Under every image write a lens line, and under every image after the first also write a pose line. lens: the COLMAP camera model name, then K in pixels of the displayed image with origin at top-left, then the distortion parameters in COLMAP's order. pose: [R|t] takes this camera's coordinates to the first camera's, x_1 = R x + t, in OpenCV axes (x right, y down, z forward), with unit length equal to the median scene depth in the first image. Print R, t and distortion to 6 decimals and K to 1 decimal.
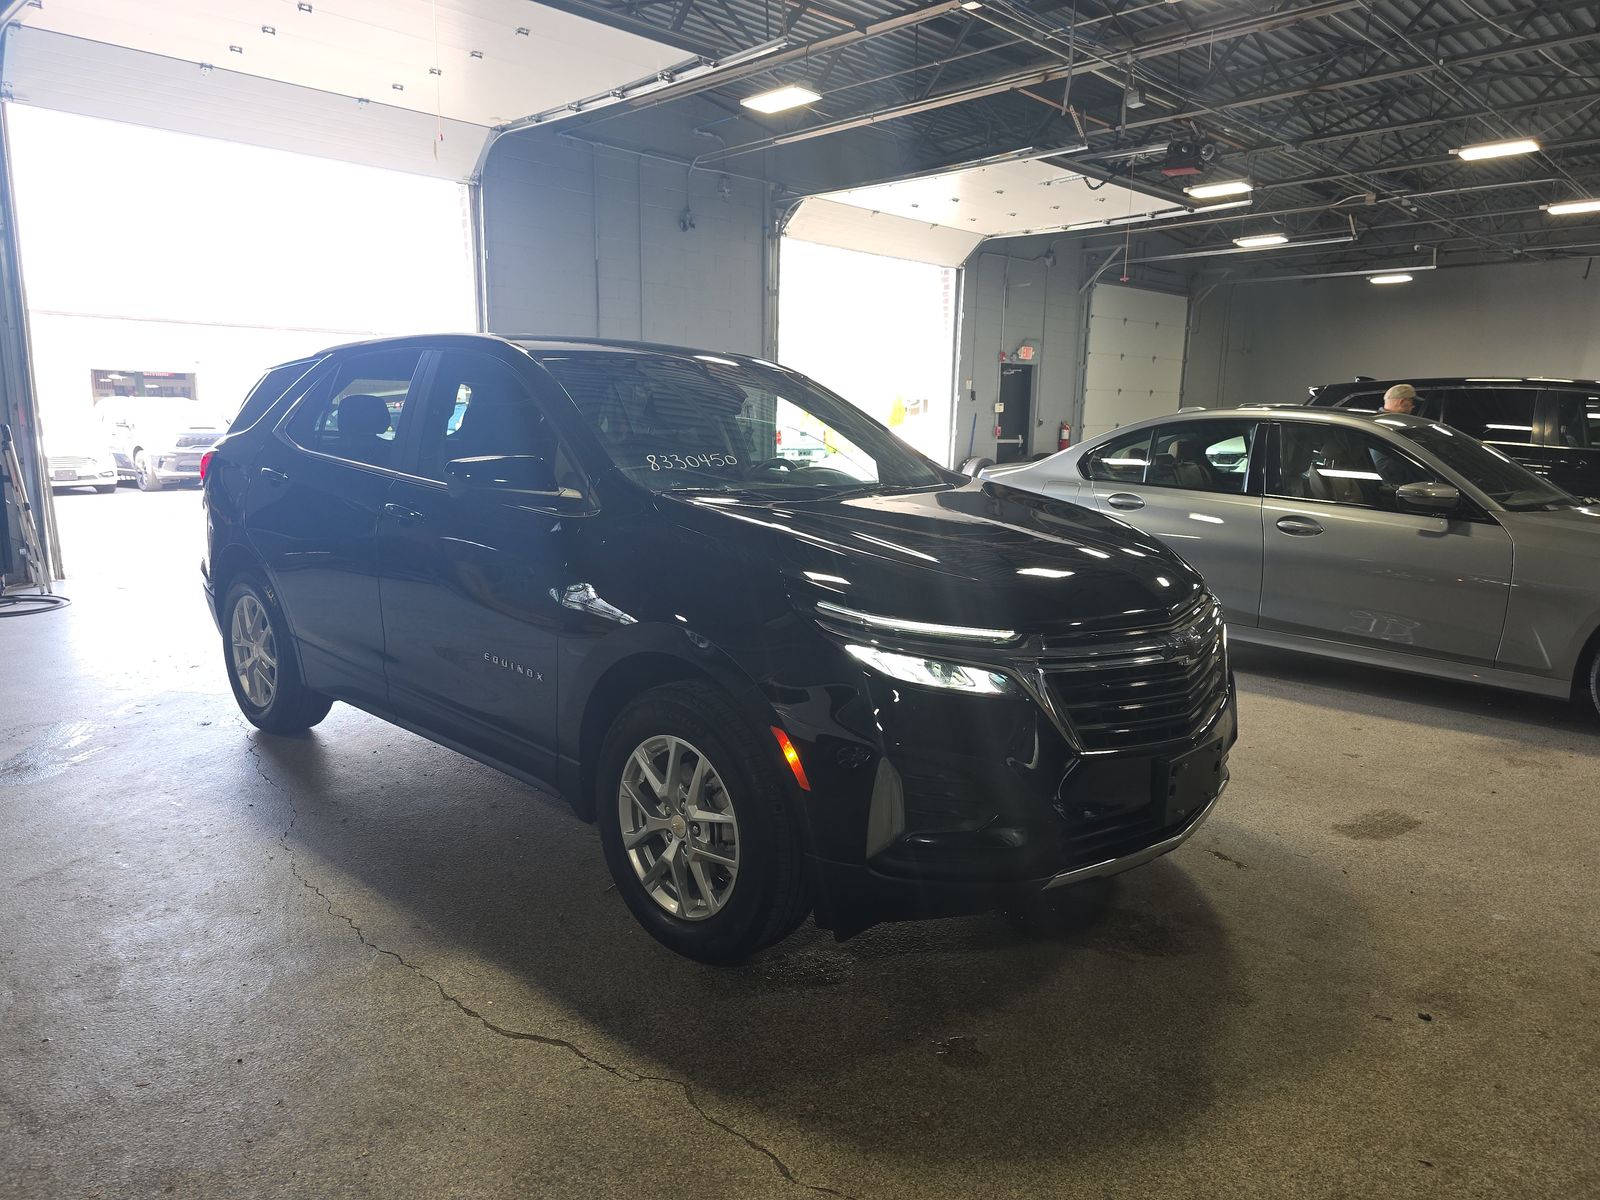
lens RADIAL K [[1046.2, 0, 799.3], [0, 1046.2, 593.3], [0, 0, 1]] dist [0.006744, 0.000644]
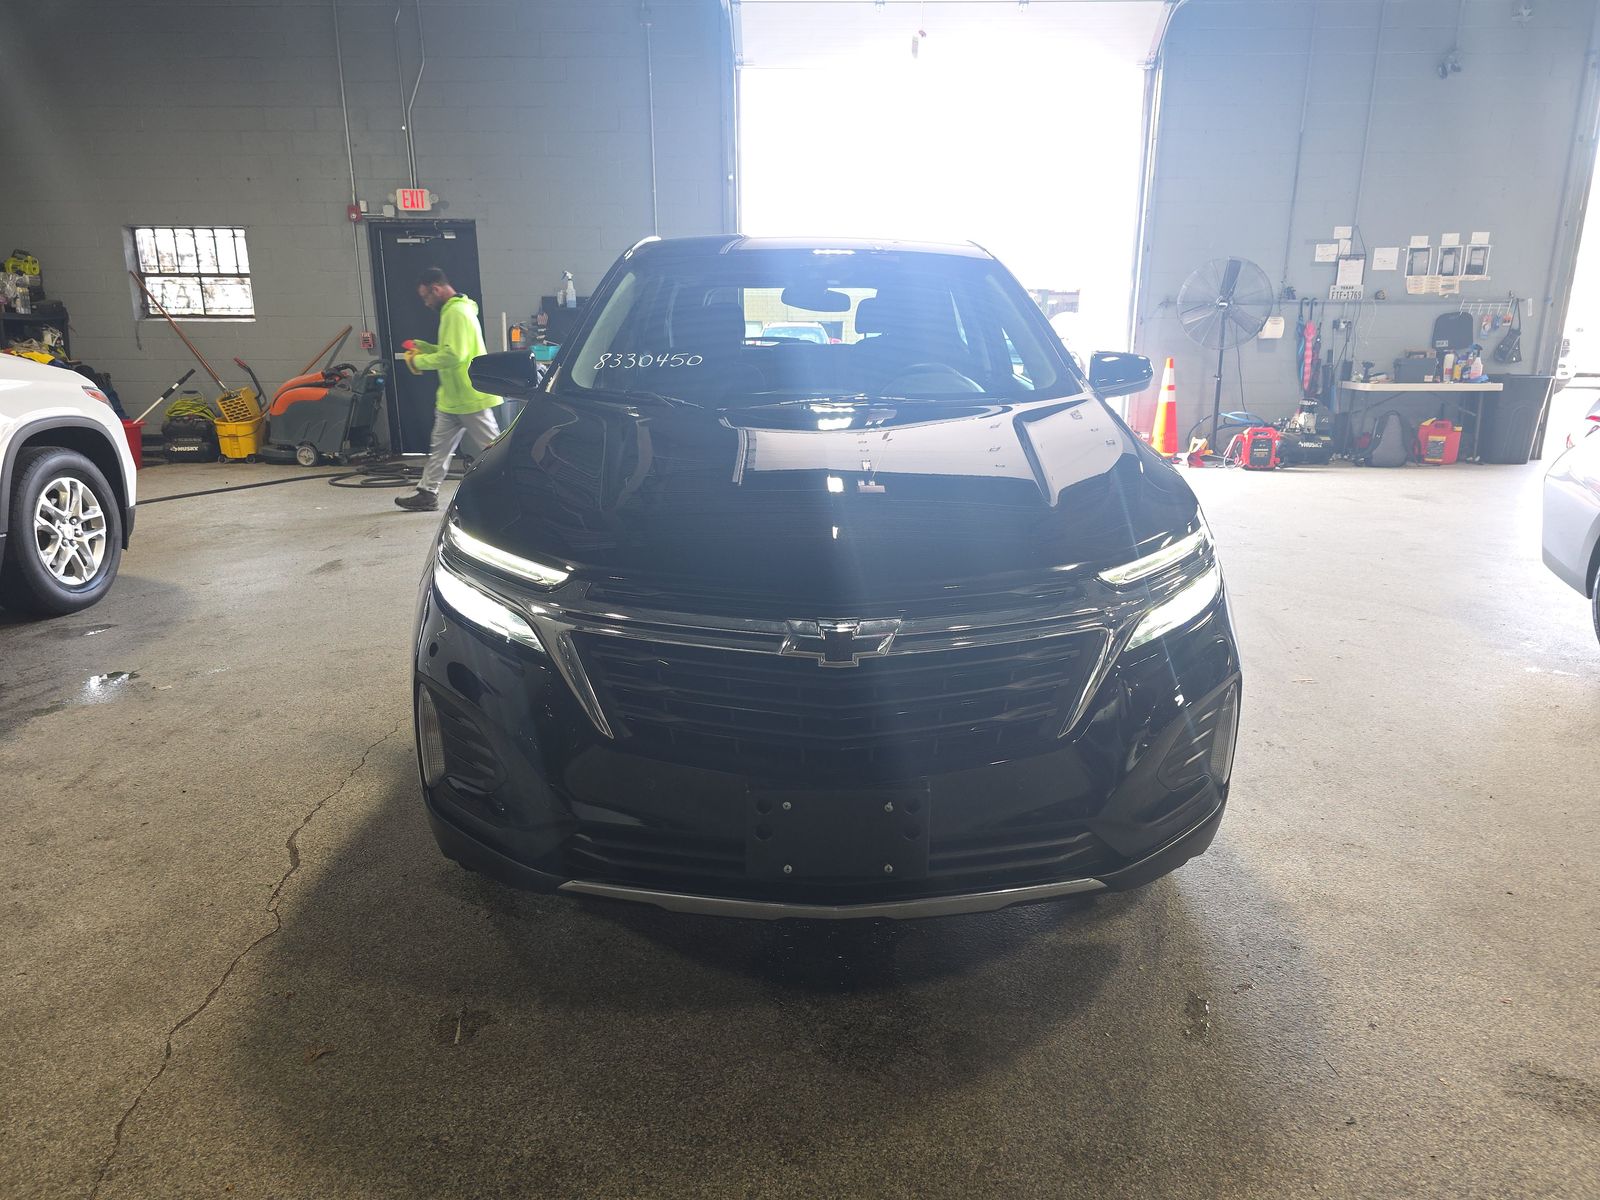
lens RADIAL K [[1046.2, 0, 789.8], [0, 1046.2, 599.6], [0, 0, 1]] dist [0.006744, 0.000644]
pose [[0.712012, 0.170100, -0.681253, 0.687383], [-0.110647, 0.985272, 0.130366, -0.051354], [0.693395, -0.017444, 0.720347, 0.422535]]
